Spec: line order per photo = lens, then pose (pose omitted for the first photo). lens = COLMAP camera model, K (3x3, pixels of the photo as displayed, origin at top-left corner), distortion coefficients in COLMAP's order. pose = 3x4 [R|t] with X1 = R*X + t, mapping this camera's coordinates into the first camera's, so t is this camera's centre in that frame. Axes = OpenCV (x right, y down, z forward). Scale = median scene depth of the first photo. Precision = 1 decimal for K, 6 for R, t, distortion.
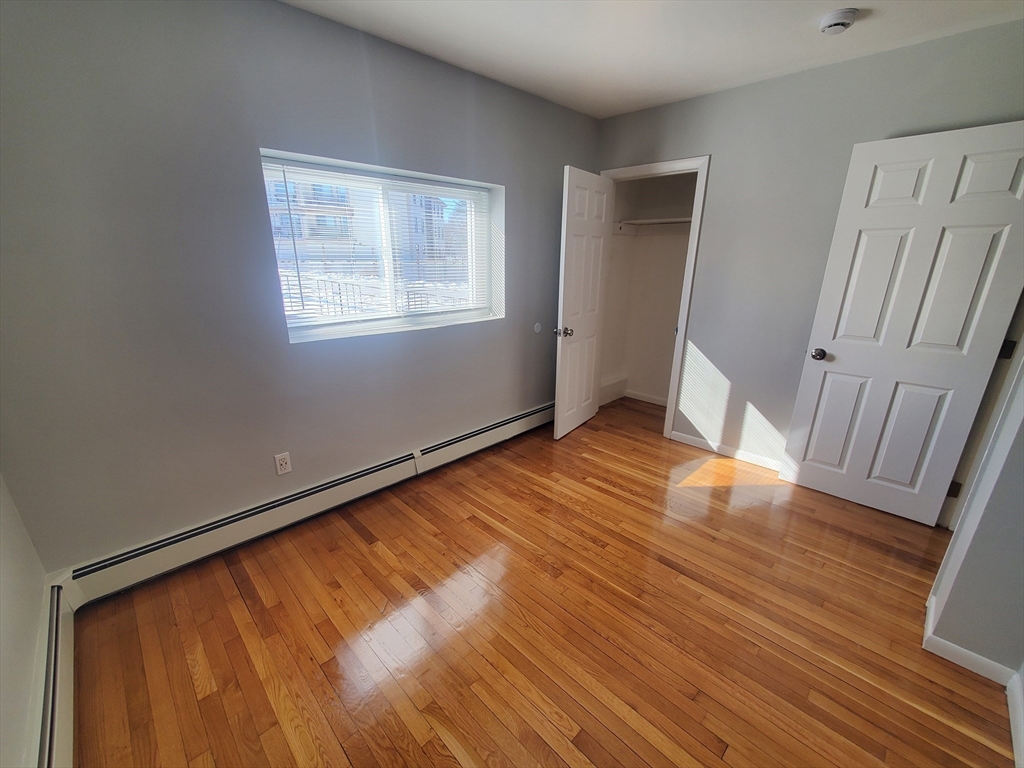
lens RADIAL K [[423.1, 0, 508.1], [0, 423.1, 397.3], [0, 0, 1]] dist [0.000931, 0.000166]
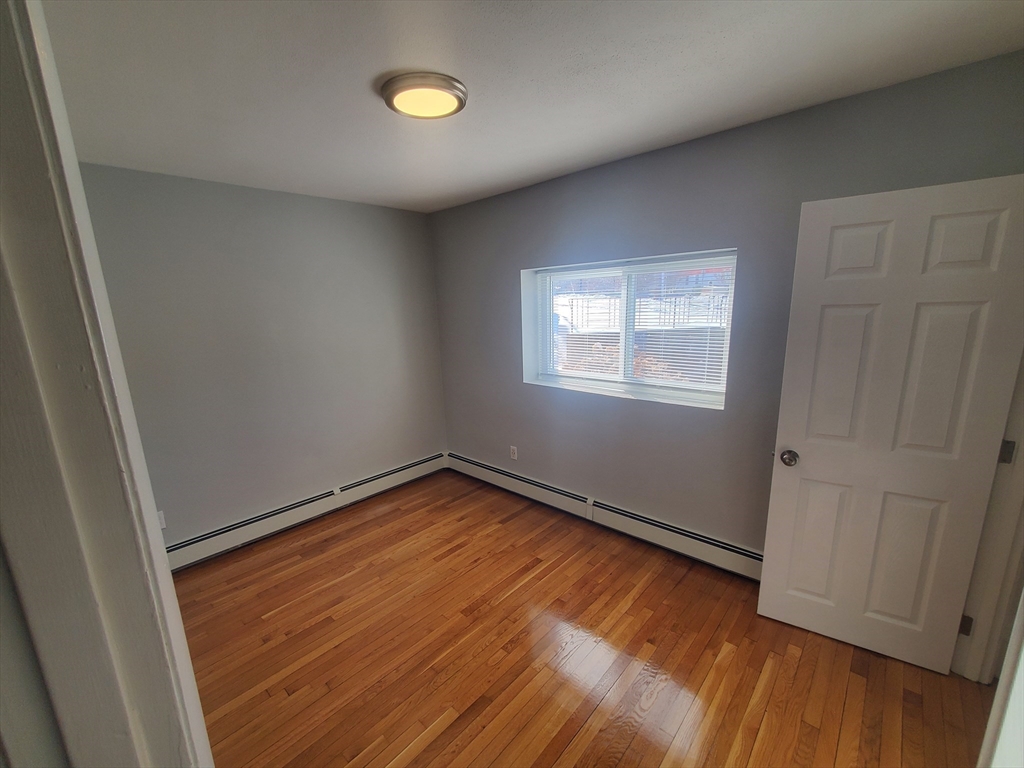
lens RADIAL K [[423.1, 0, 508.1], [0, 423.1, 397.3], [0, 0, 1]] dist [0.000931, 0.000166]
pose [[0.052498, 0.209954, -0.976301, 0.959986], [-0.281884, 0.941008, 0.187207, -0.325442], [0.958011, 0.265375, 0.108584, 0.712630]]
